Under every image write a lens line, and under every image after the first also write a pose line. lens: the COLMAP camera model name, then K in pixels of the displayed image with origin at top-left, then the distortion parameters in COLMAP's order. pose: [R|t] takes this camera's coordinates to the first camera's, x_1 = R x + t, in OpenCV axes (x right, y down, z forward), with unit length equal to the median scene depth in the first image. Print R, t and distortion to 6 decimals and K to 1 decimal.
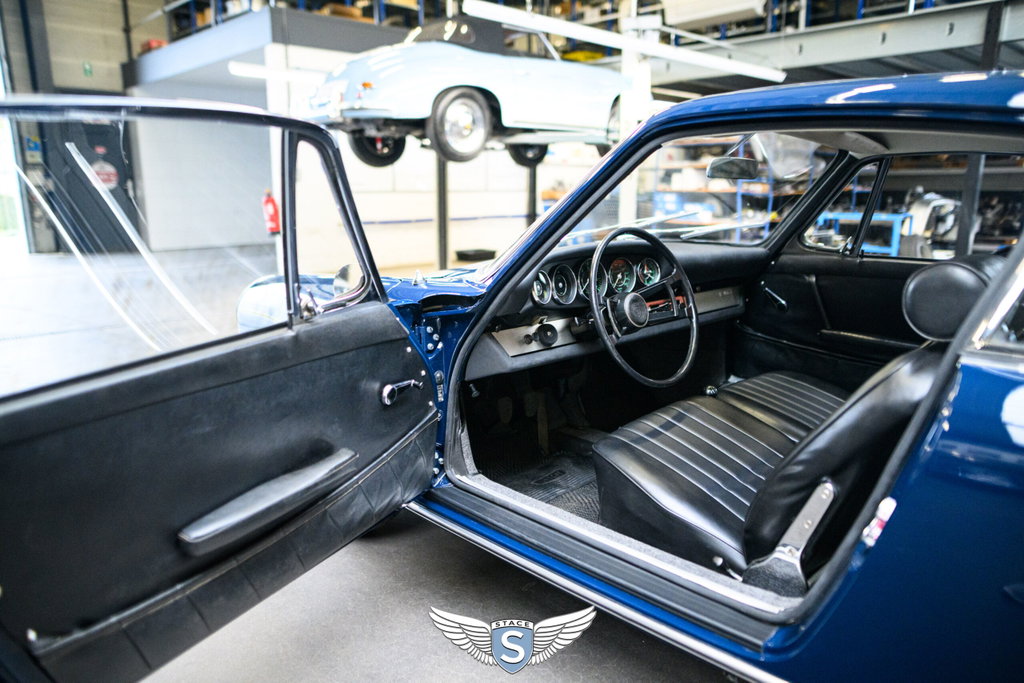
lens RADIAL K [[709.0, 0, 512.0], [0, 709.0, 341.5], [0, 0, 1]] dist [-0.006315, -0.001696]
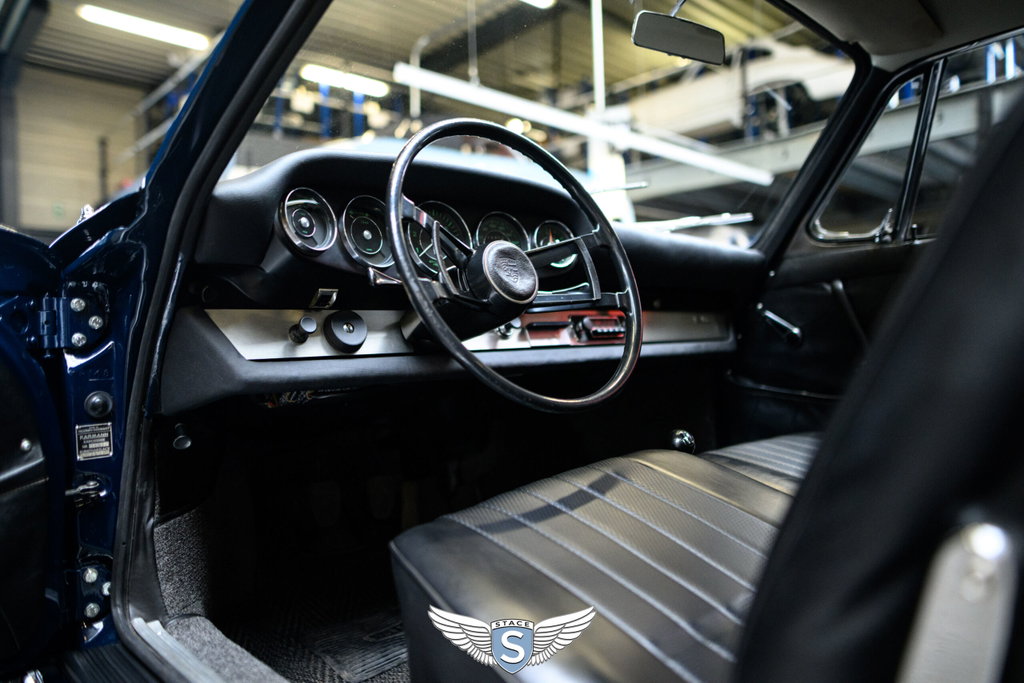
lens RADIAL K [[711.1, 0, 511.8], [0, 711.1, 347.6], [0, 0, 1]] dist [-0.027088, -0.002372]
pose [[0.999602, -0.027465, -0.006374, 0.081041], [0.025585, 0.978581, -0.204266, 0.051935], [0.011848, 0.204022, 0.978895, 0.231193]]
